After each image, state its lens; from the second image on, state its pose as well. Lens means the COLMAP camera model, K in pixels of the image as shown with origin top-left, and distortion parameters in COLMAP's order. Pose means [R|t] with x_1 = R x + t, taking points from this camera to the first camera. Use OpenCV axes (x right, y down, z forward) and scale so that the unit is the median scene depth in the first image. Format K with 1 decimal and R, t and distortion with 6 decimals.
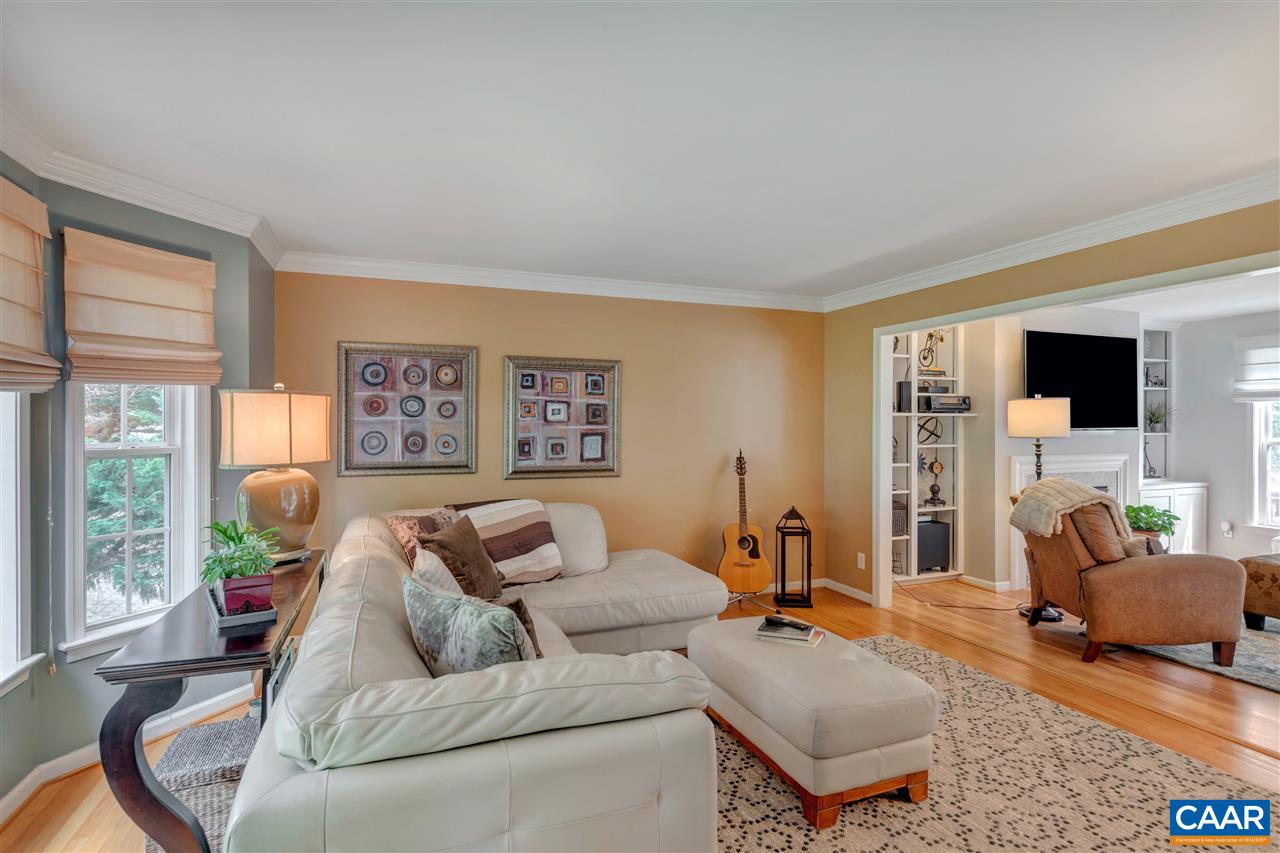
lens RADIAL K [[622.7, 0, 640.0], [0, 622.7, 426.5], [0, 0, 1]] dist [0.000793, -0.000208]
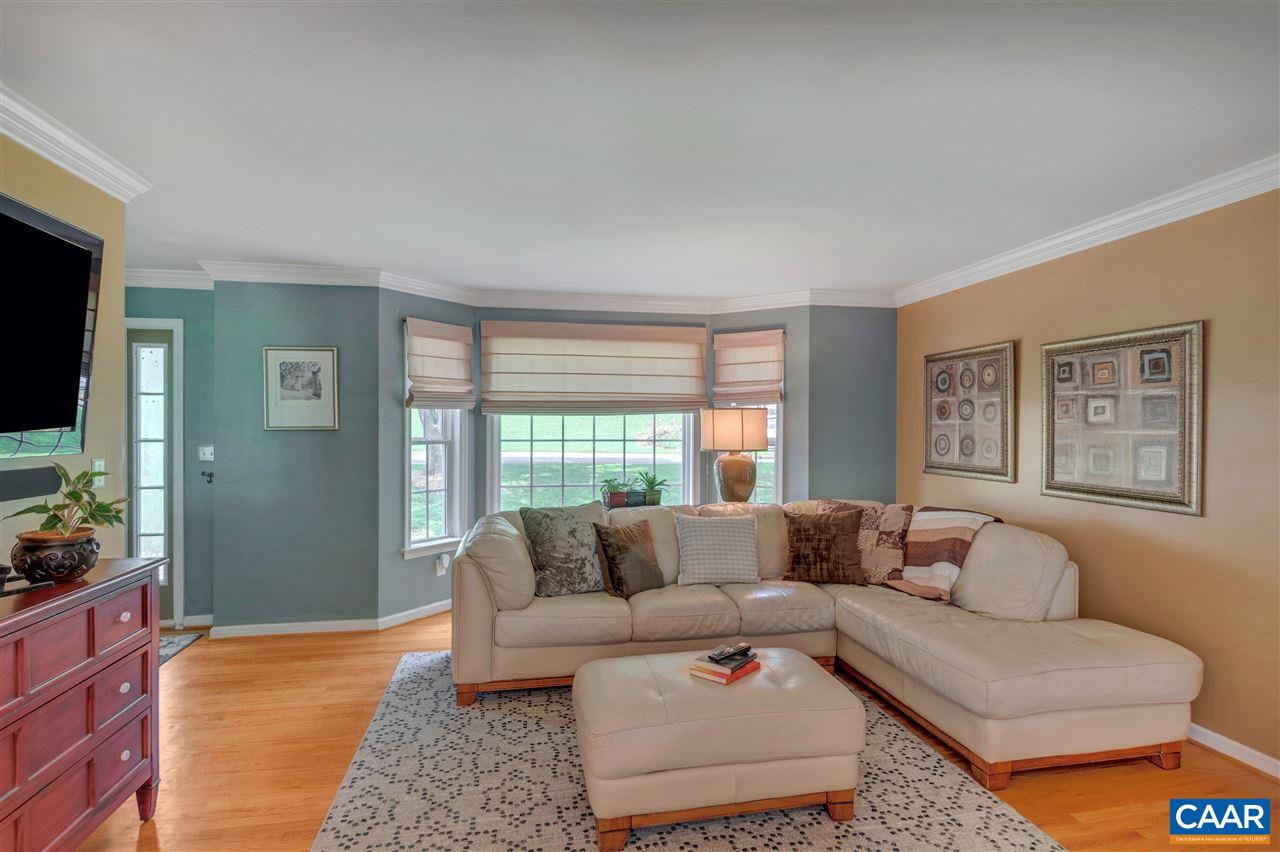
lens RADIAL K [[622.7, 0, 640.0], [0, 622.7, 426.0], [0, 0, 1]] dist [0.000793, -0.000208]
pose [[-0.191083, -0.002781, -0.981570, 0.684415], [-0.008162, 0.999966, -0.001244, -0.000365], [0.981540, 0.007774, -0.191099, 0.627827]]
